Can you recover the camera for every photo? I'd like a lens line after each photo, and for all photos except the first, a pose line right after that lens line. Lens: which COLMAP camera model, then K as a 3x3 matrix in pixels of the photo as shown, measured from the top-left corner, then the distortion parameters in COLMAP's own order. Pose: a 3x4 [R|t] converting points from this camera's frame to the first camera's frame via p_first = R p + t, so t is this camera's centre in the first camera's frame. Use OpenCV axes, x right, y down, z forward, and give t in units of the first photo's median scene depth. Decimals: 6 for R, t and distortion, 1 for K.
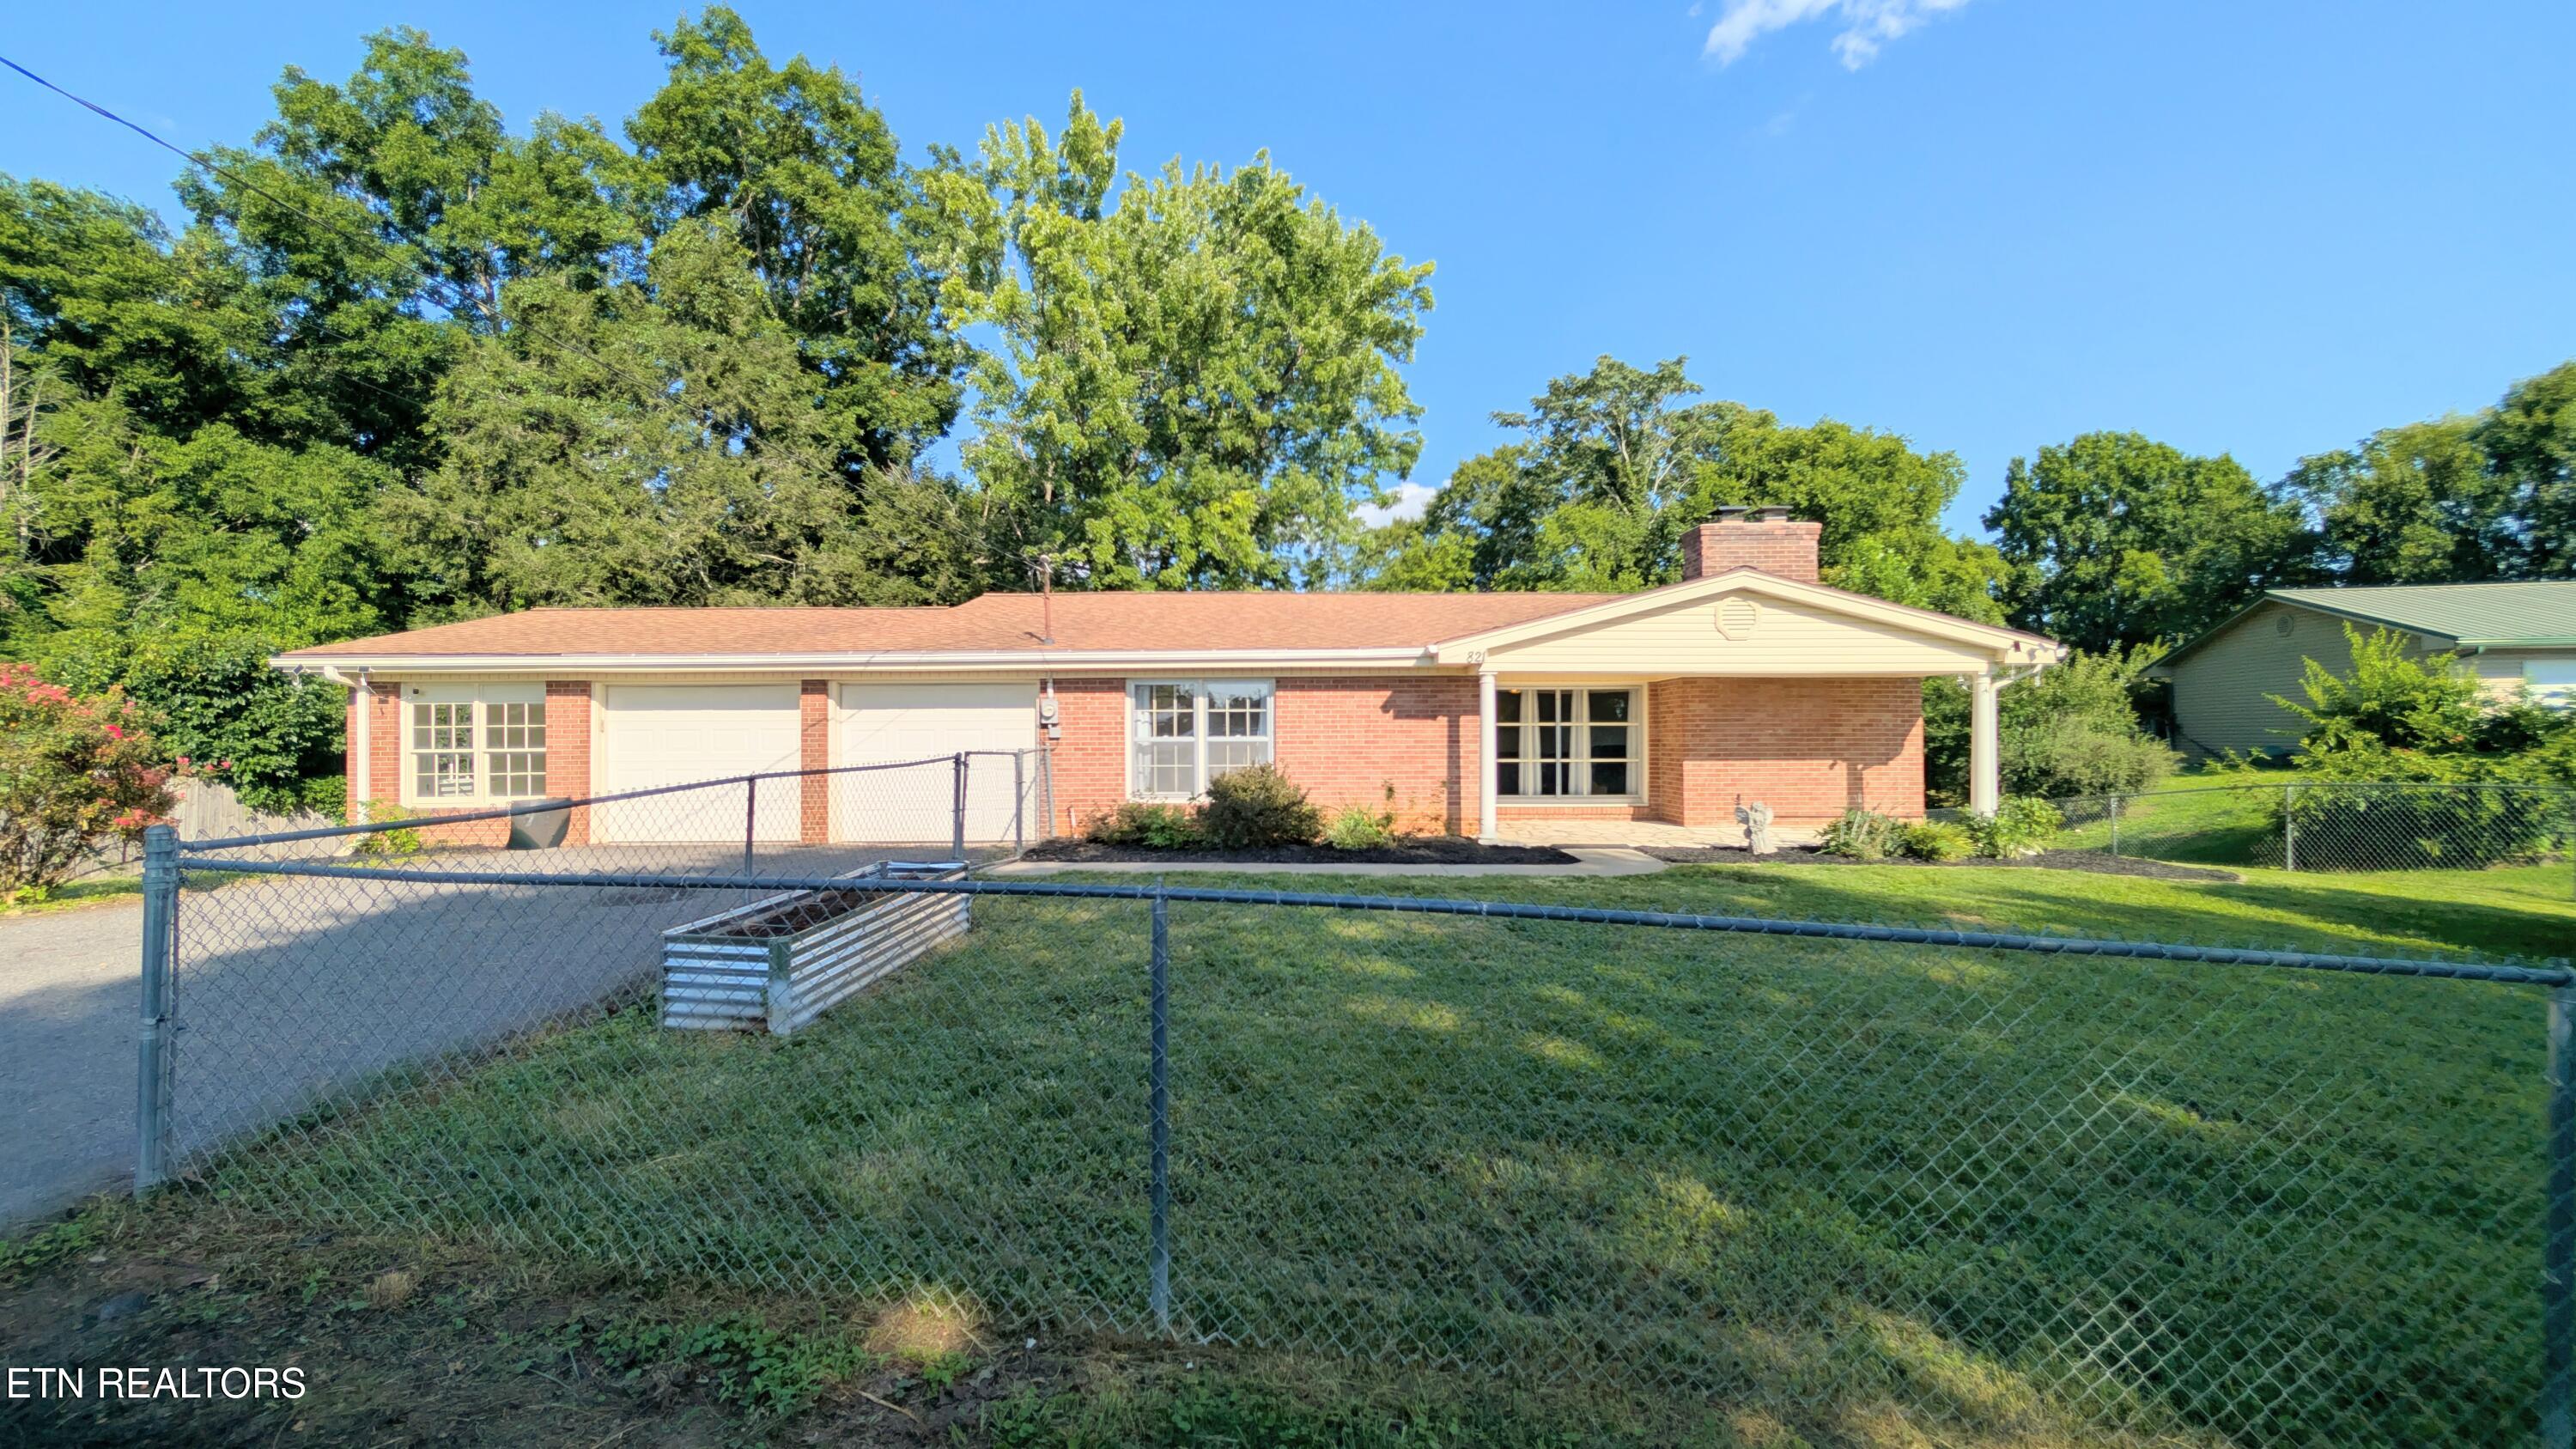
lens RADIAL K [[979.4, 0, 1282.7], [0, 979.4, 735.0], [0, 0, 1]] dist [-0.001374, 0.000339]
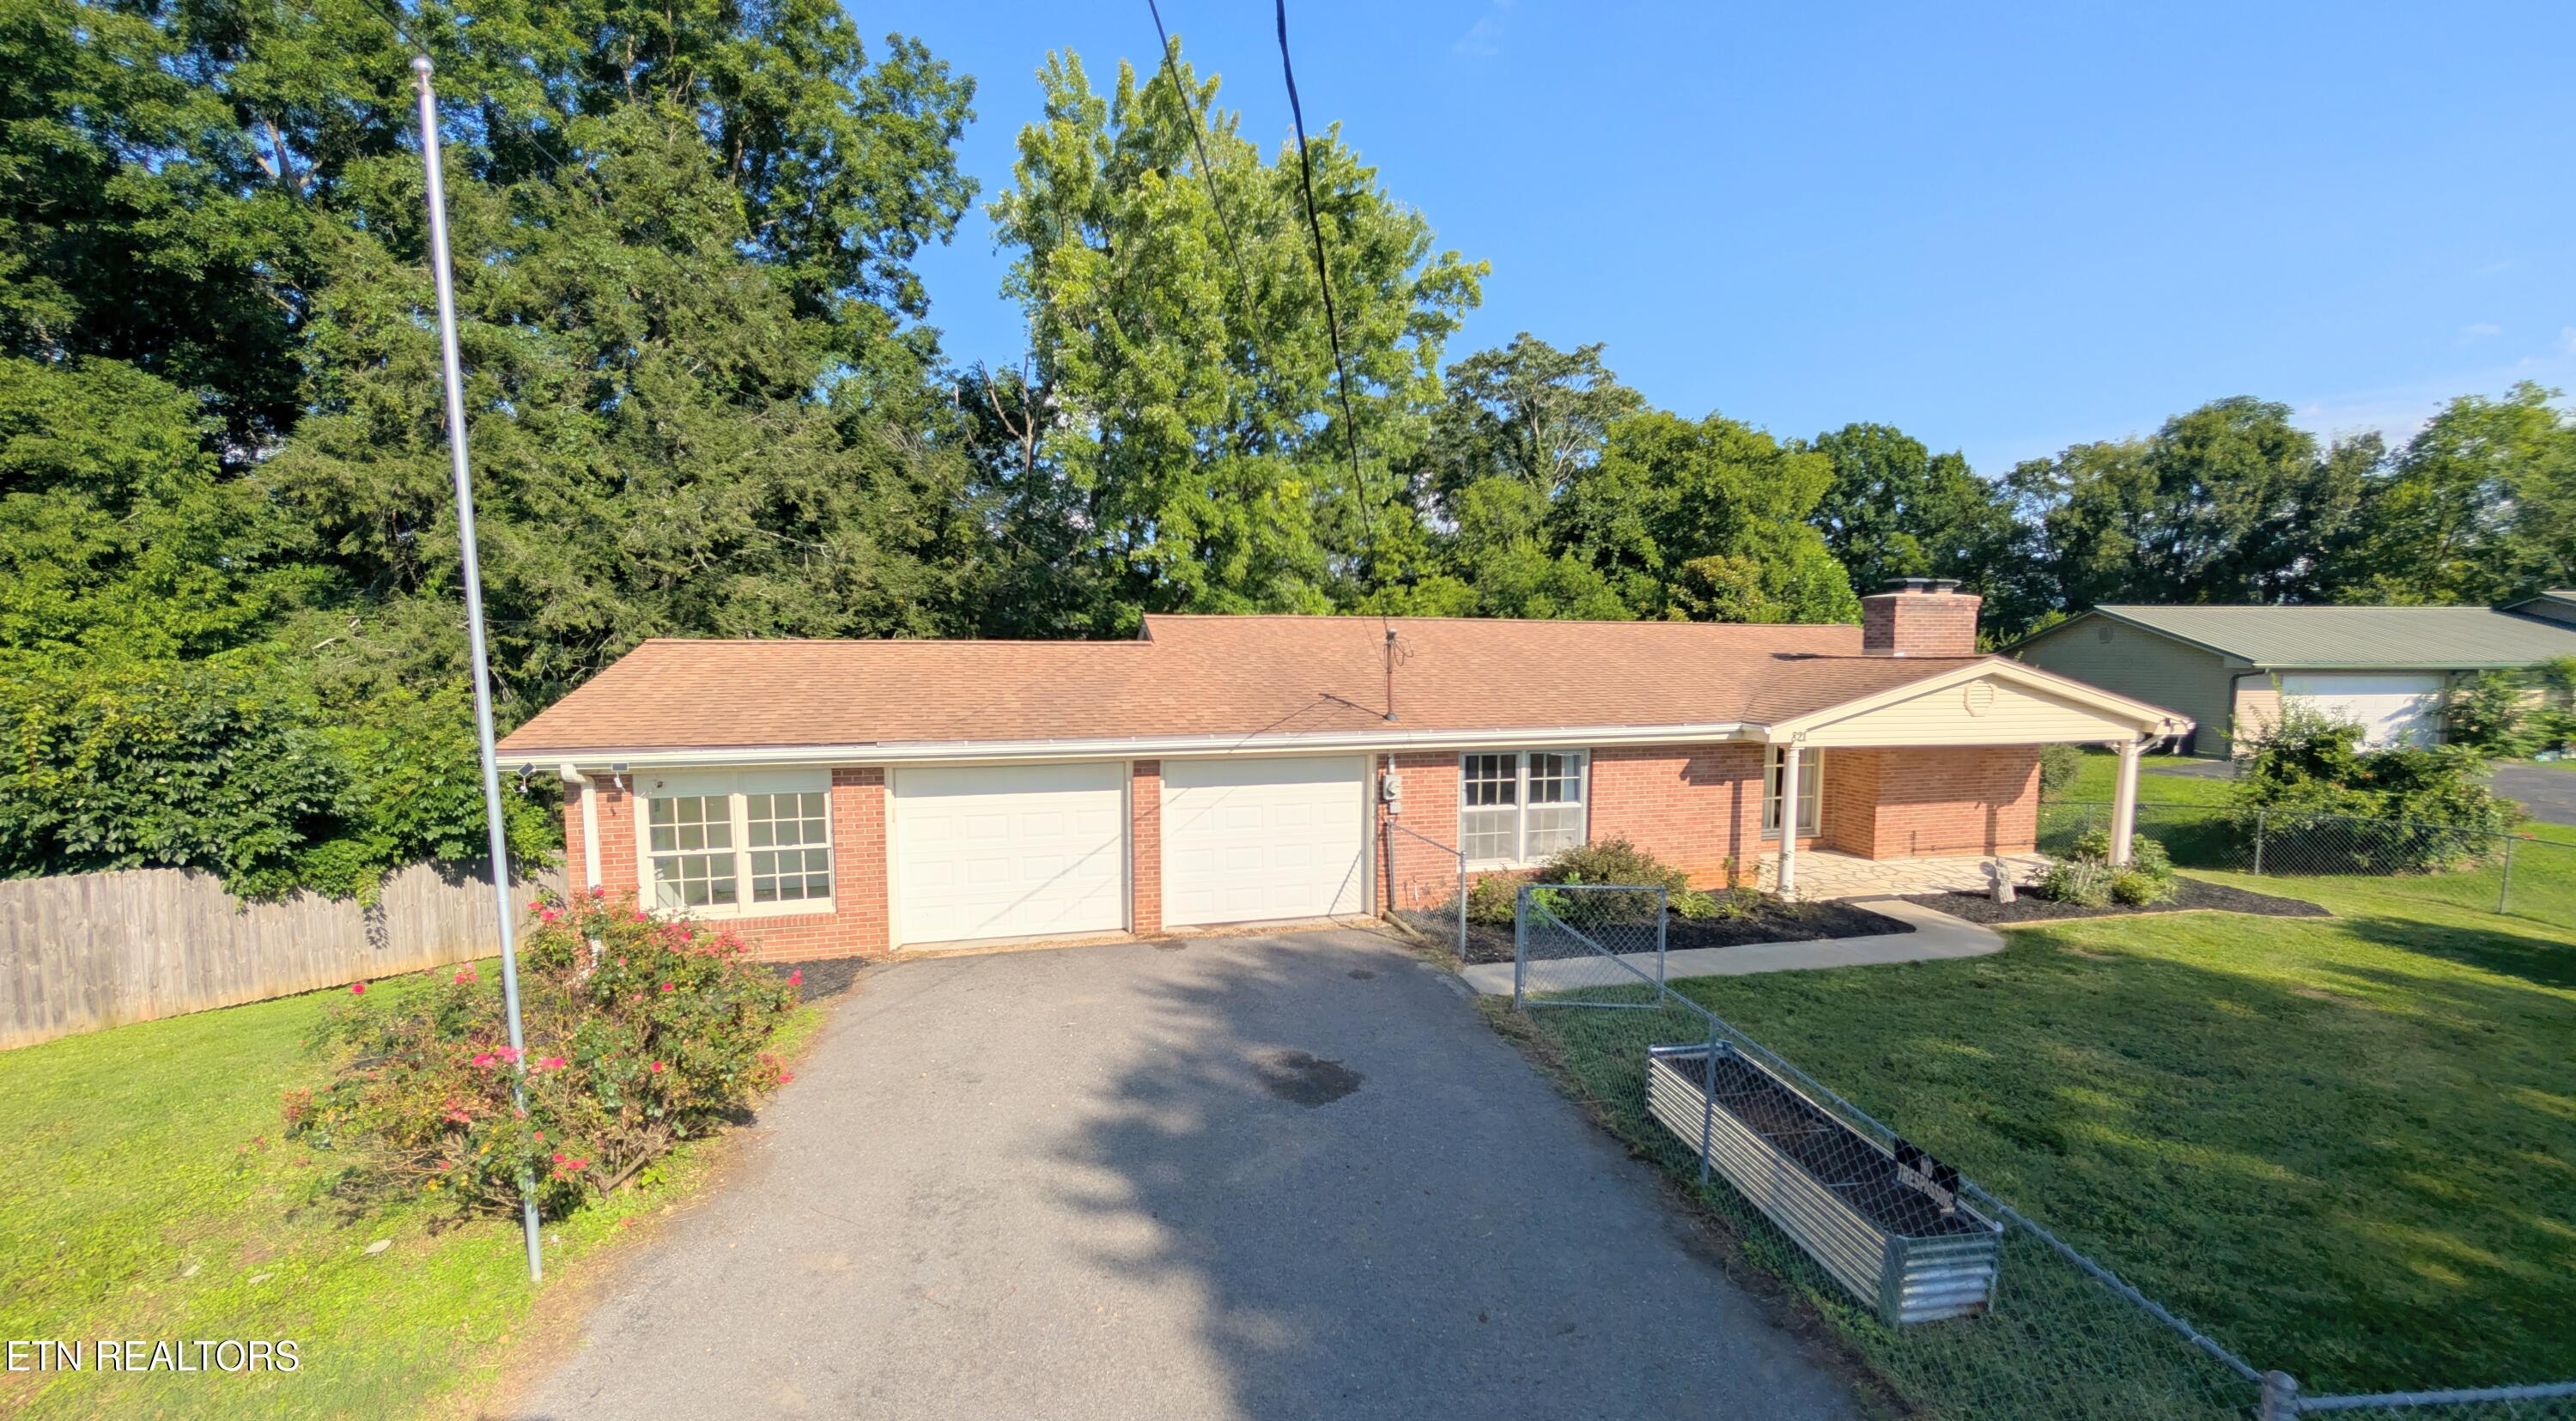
lens RADIAL K [[979.2, 0, 1285.9], [0, 979.2, 737.9], [0, 0, 1]] dist [-0.001374, 0.000339]
pose [[0.967106, -0.017097, 0.253798, -0.361737], [-0.005972, 0.995937, 0.089849, -0.098840], [-0.254304, -0.088409, 0.963075, 0.050777]]
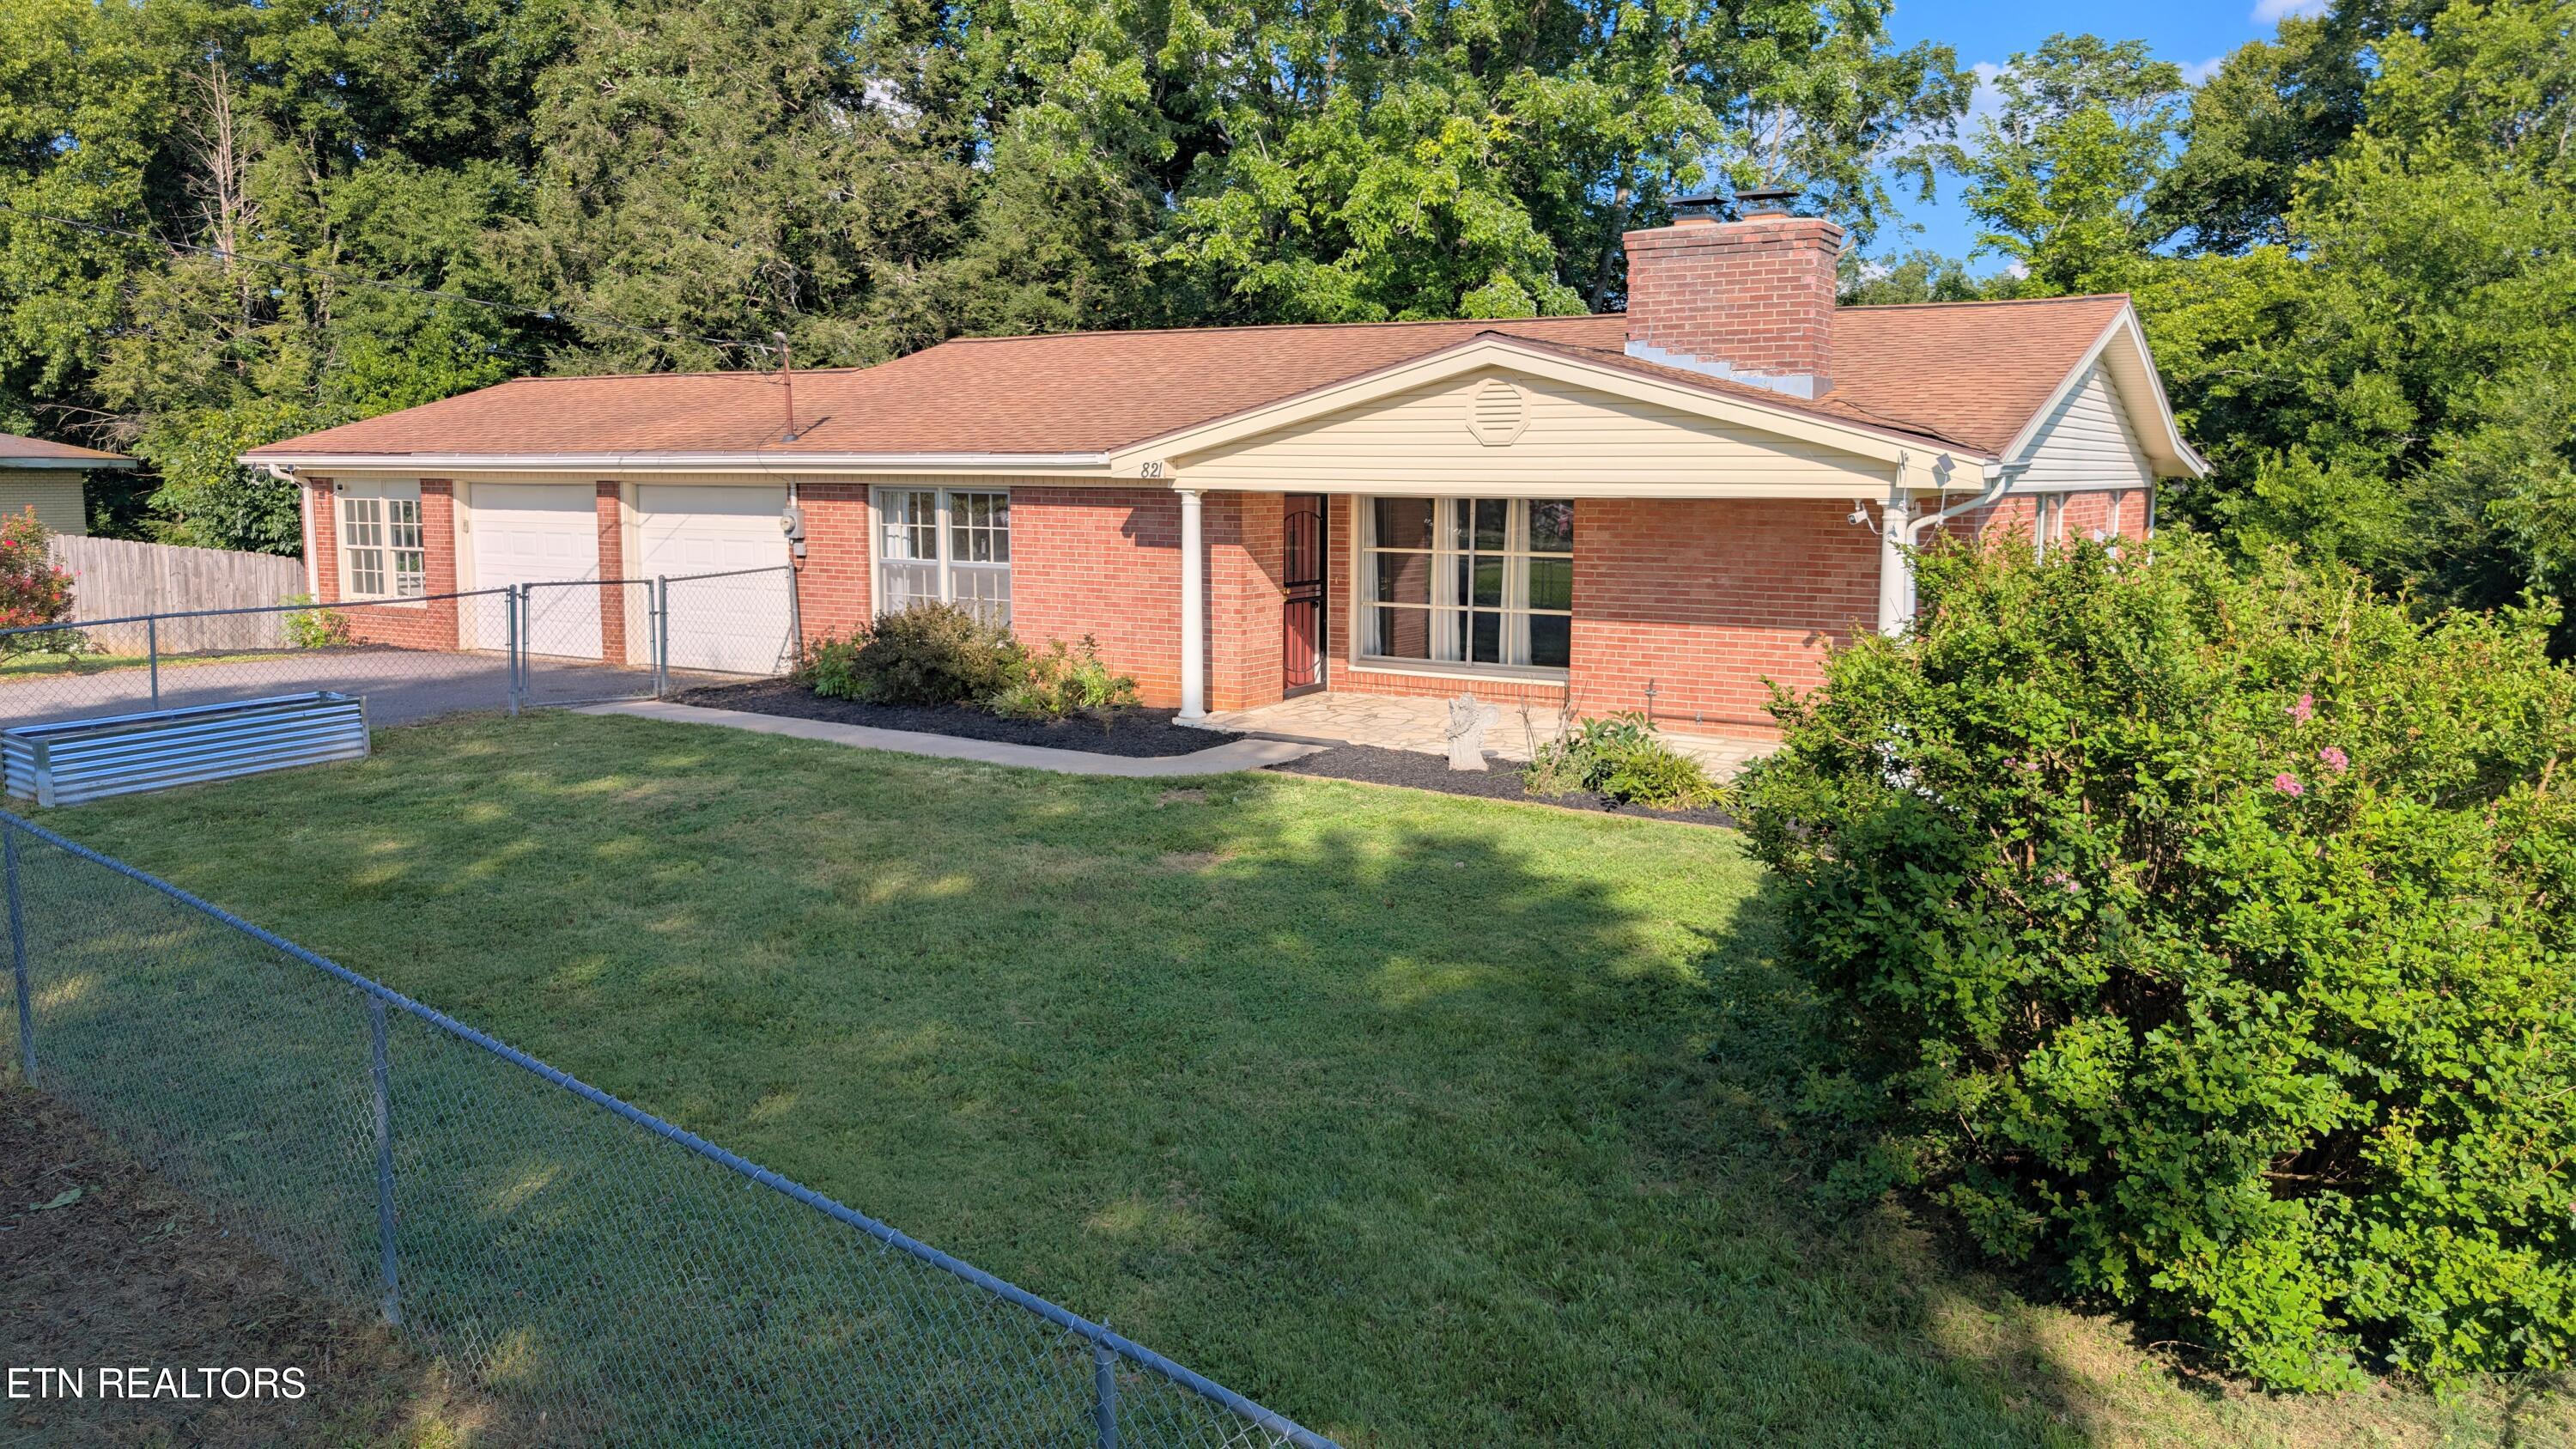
lens RADIAL K [[1848.4, 0, 1278.3], [0, 1848.4, 731.1], [0, 0, 1]] dist [0.003701, -0.006898]
pose [[0.854159, 0.082663, -0.513400, 0.569038], [-0.007712, 0.989190, 0.146440, -0.050612], [0.519955, -0.121123, 0.845563, -0.079351]]
